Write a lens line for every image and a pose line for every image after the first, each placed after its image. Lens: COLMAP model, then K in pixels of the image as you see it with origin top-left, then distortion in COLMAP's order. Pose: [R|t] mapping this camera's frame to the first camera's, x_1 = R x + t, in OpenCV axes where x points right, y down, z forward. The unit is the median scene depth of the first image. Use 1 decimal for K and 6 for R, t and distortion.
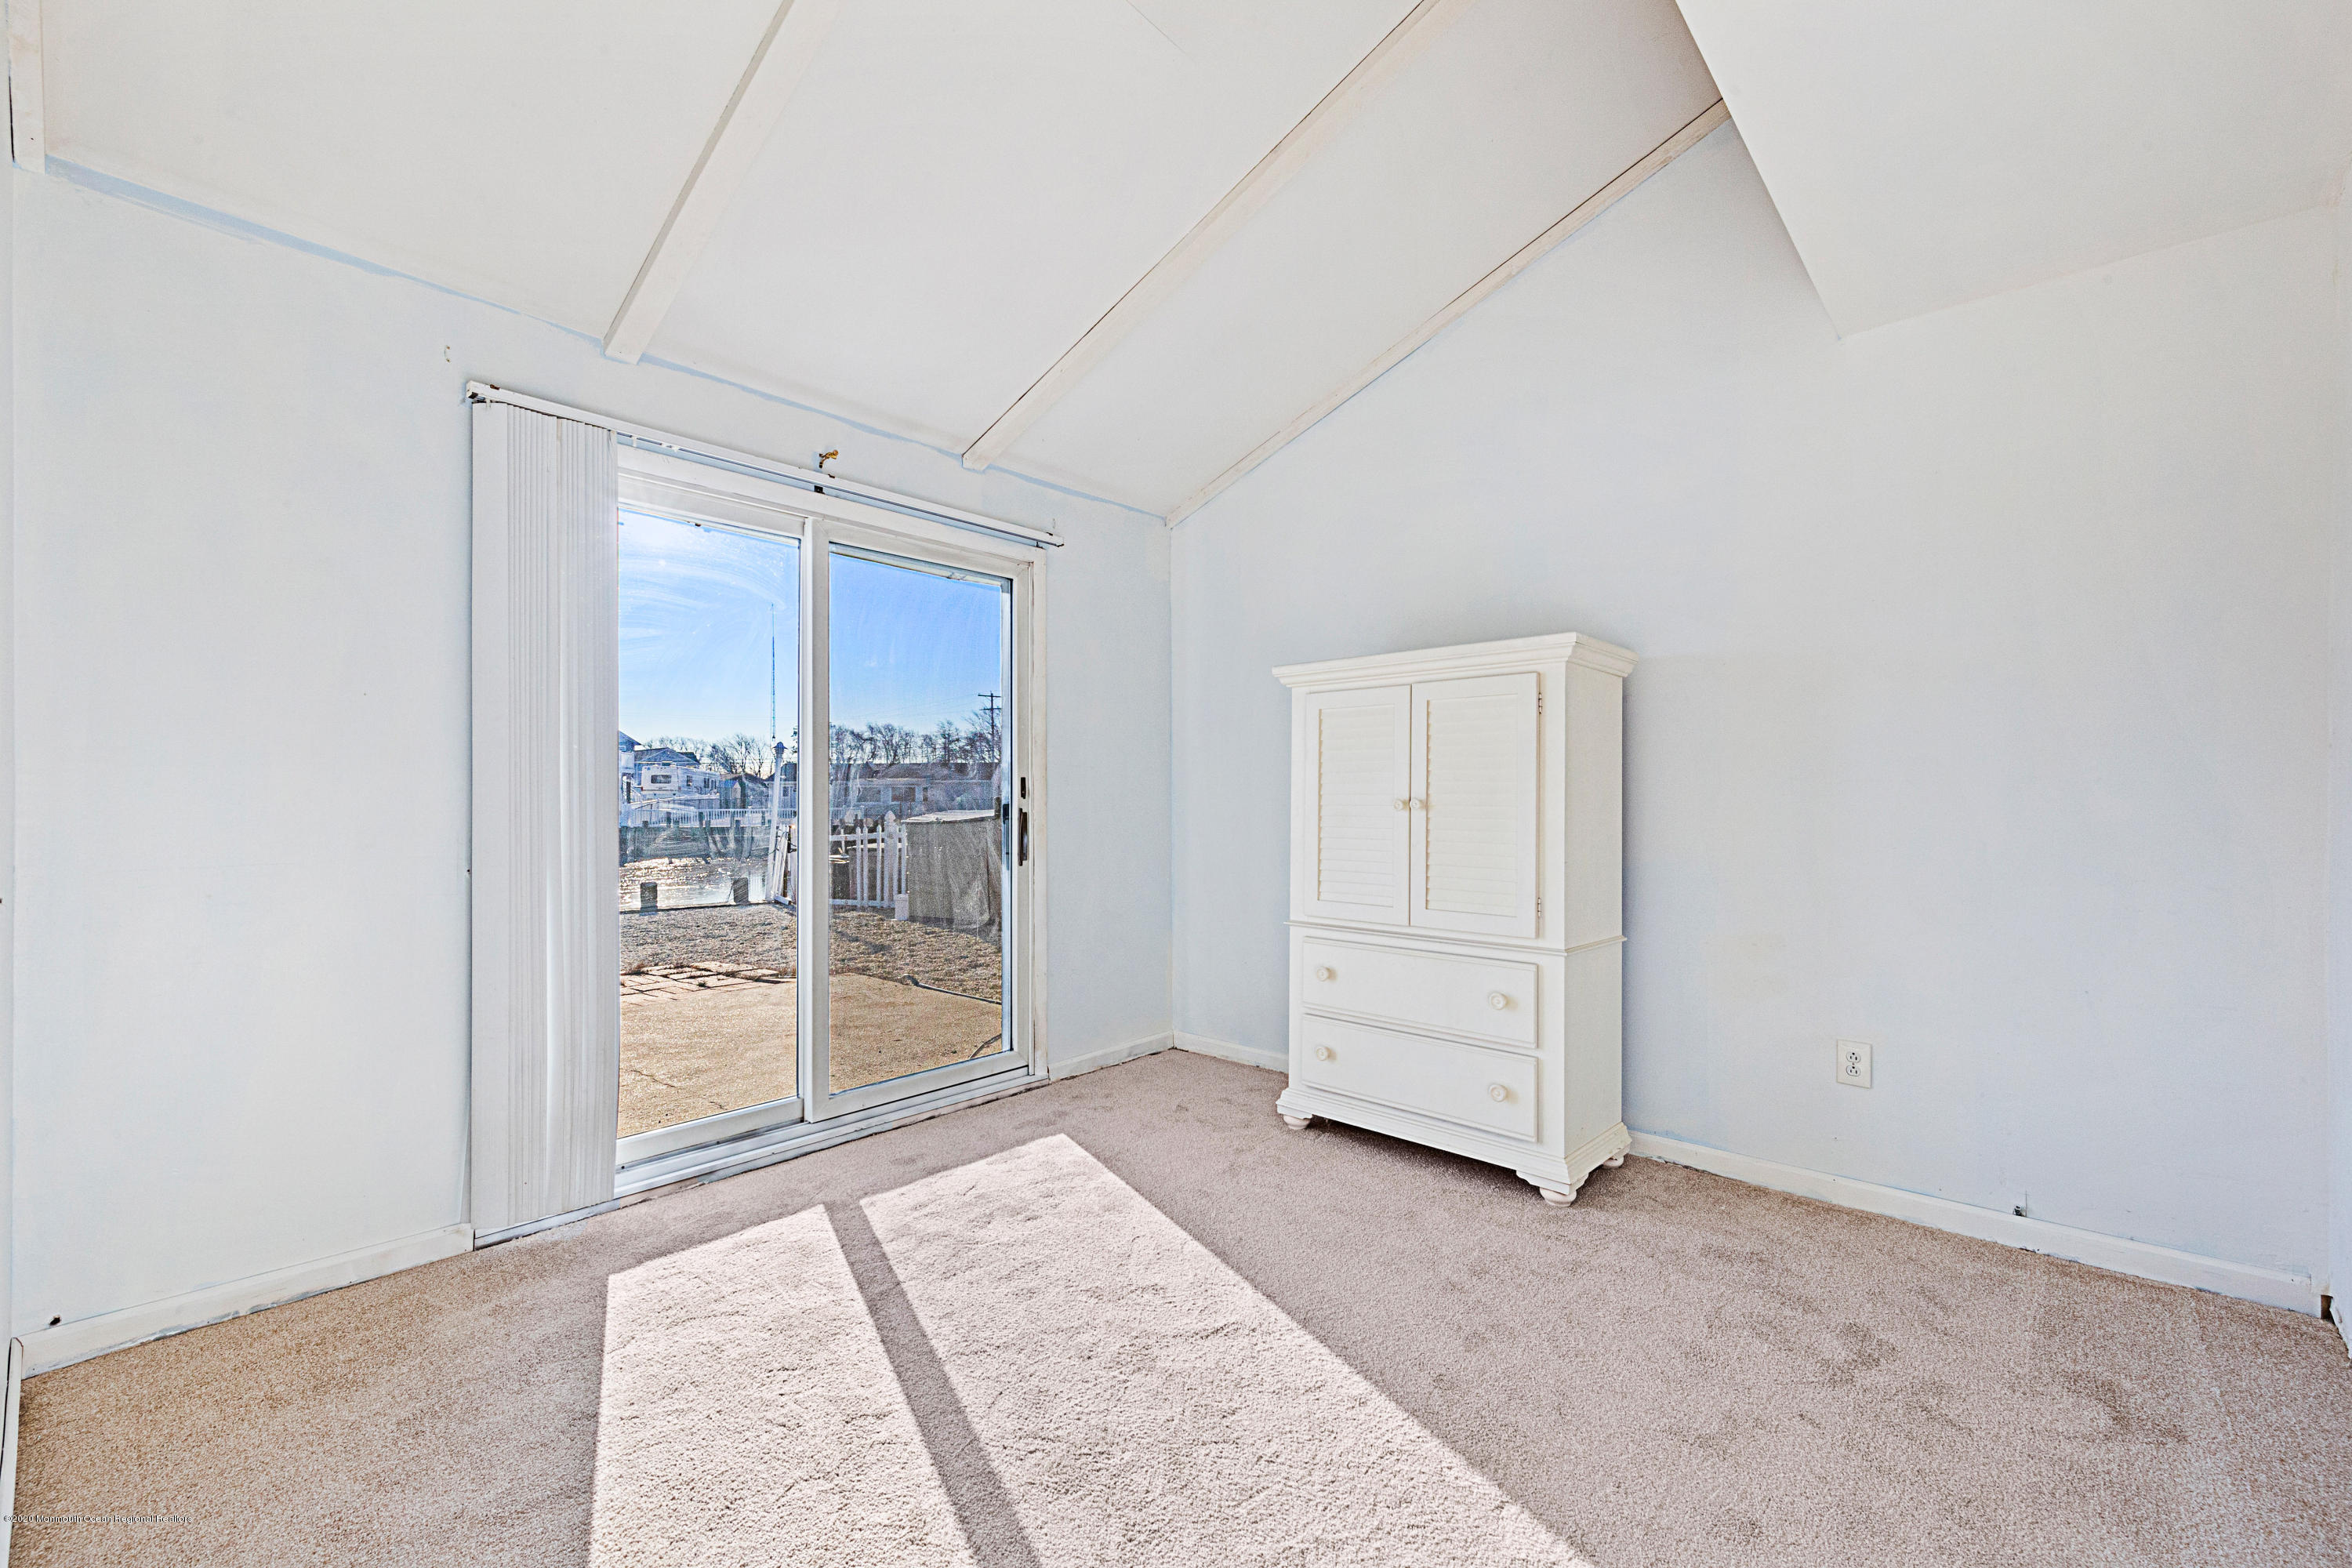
lens RADIAL K [[959.9, 0, 1170.8], [0, 959.9, 790.3], [0, 0, 1]] dist [0.005873, -0.000339]
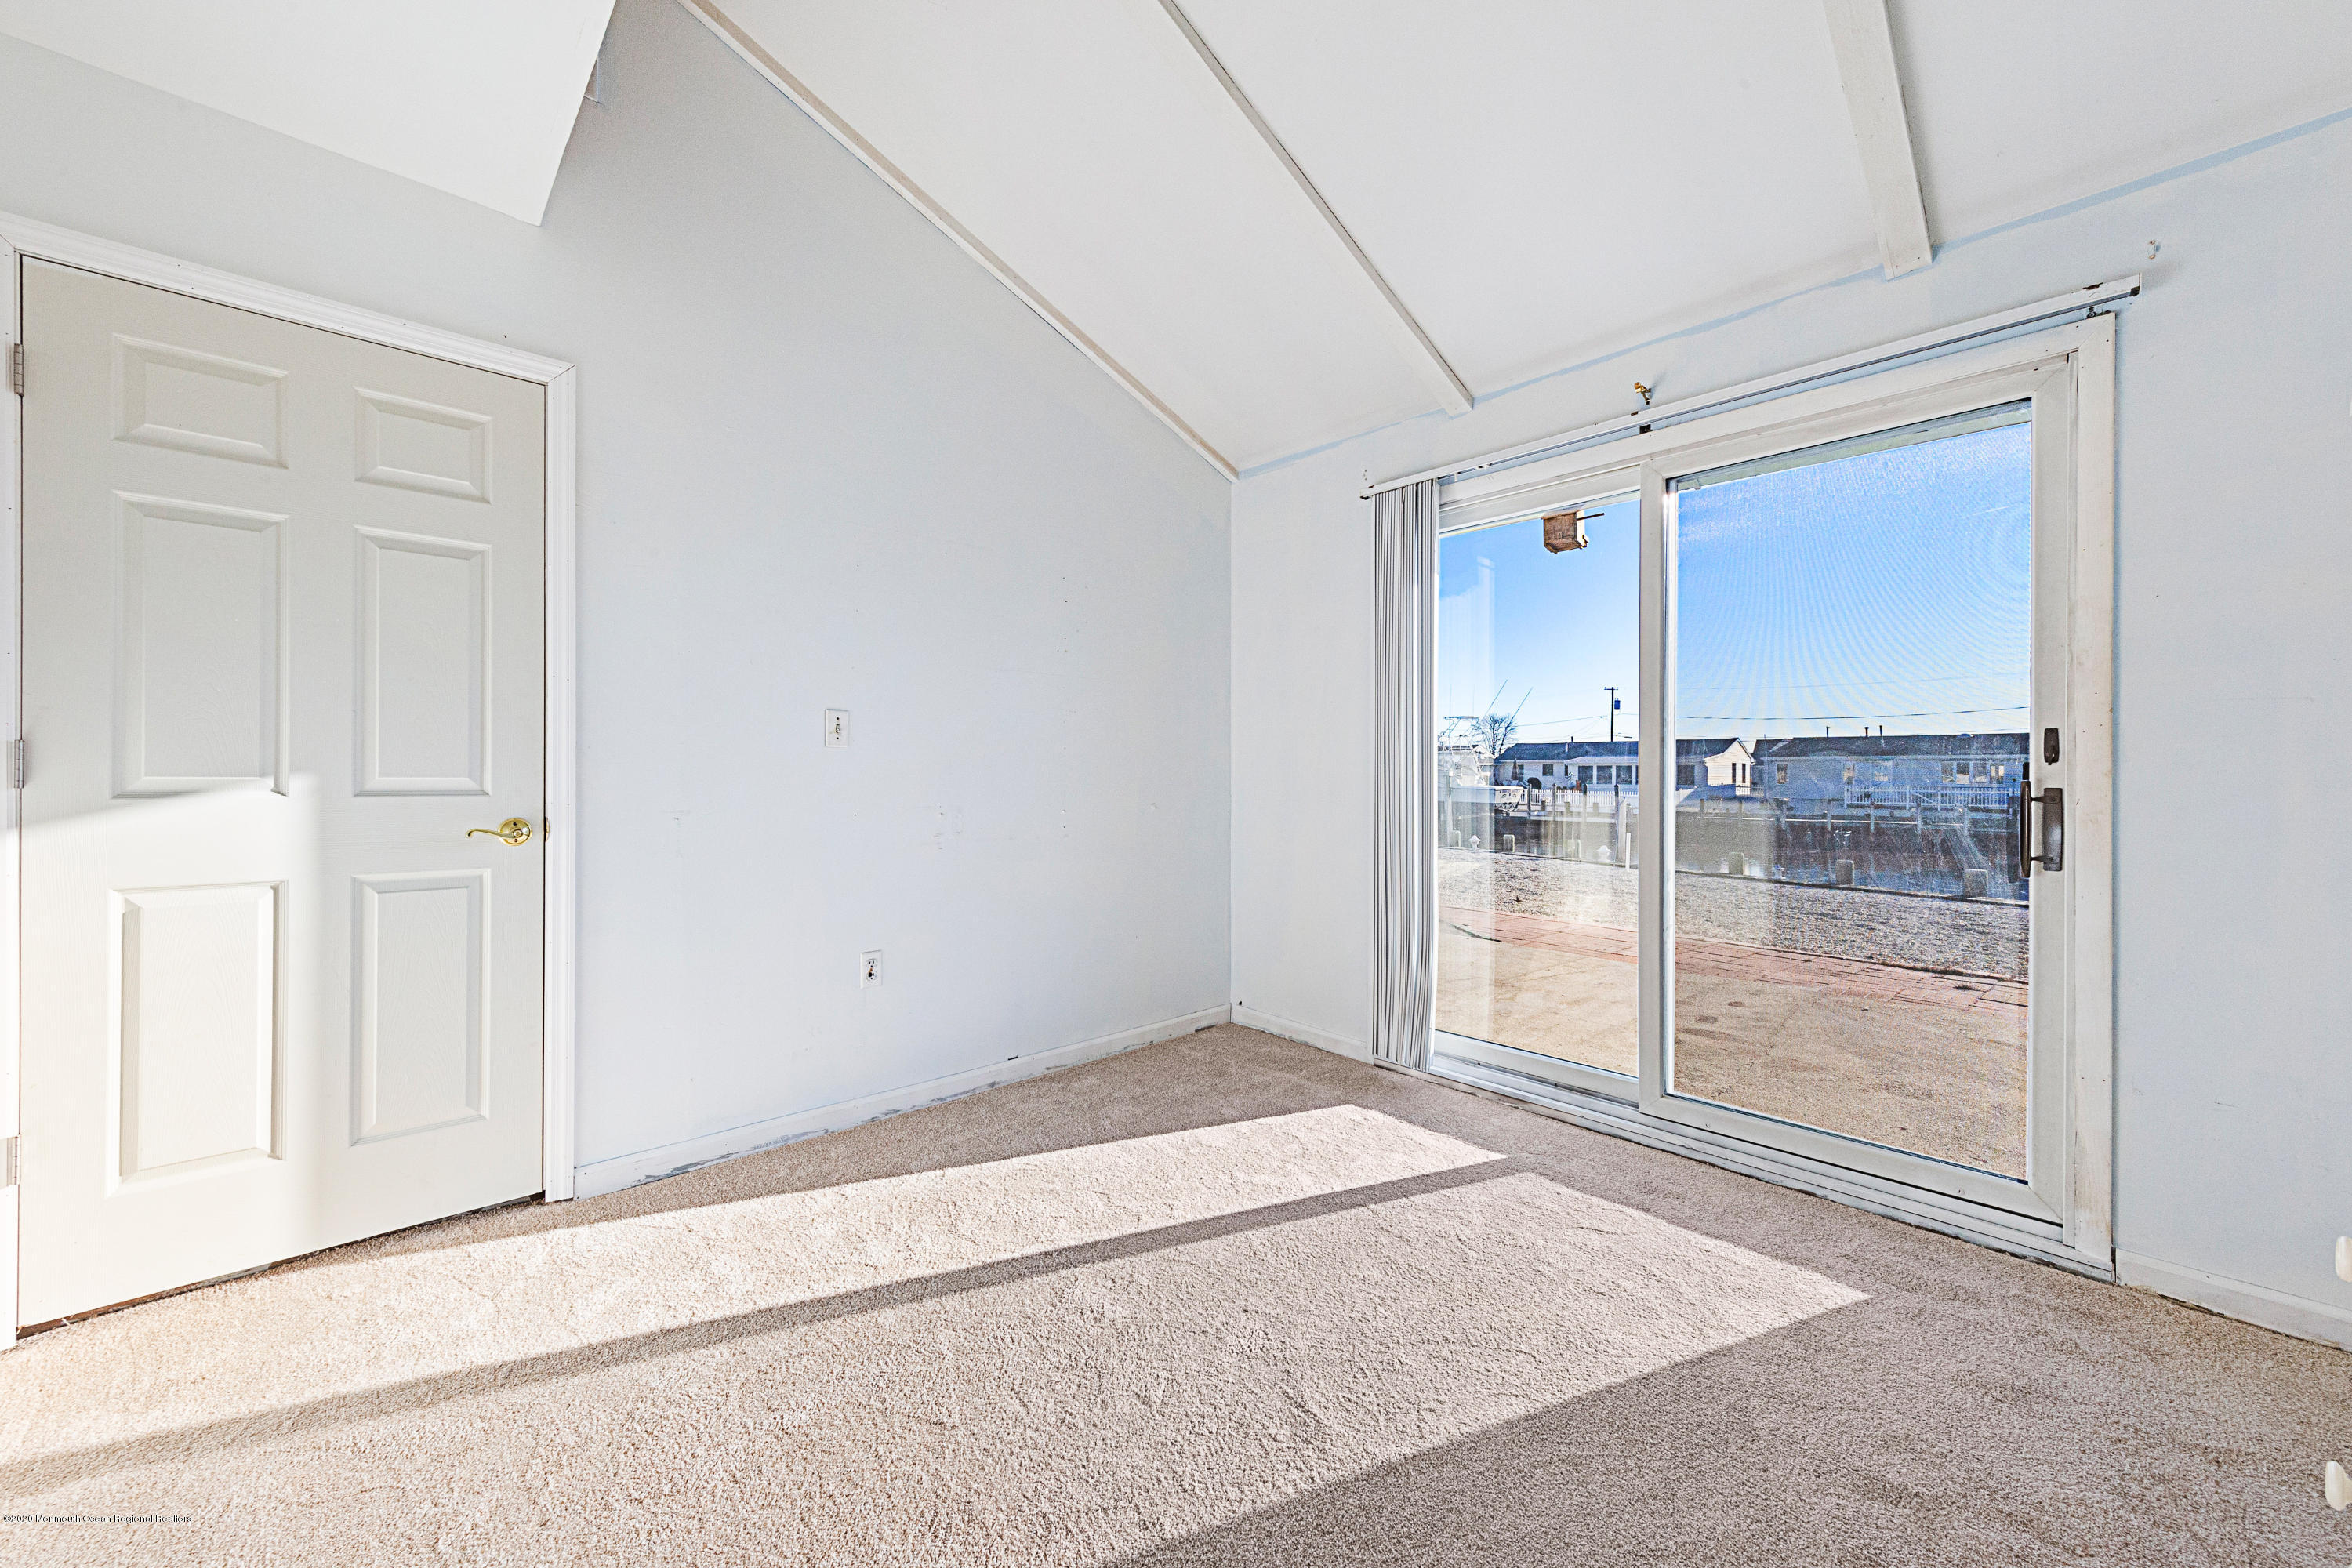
lens RADIAL K [[889.9, 0, 1176.0], [0, 889.9, 784.0], [0, 0, 1]] dist [0.001435, 0.000115]
pose [[-0.087815, 0.009649, -0.996090, 0.542860], [-0.003105, 0.999946, 0.009960, 0.020602], [0.996132, 0.003968, -0.087780, 0.647234]]
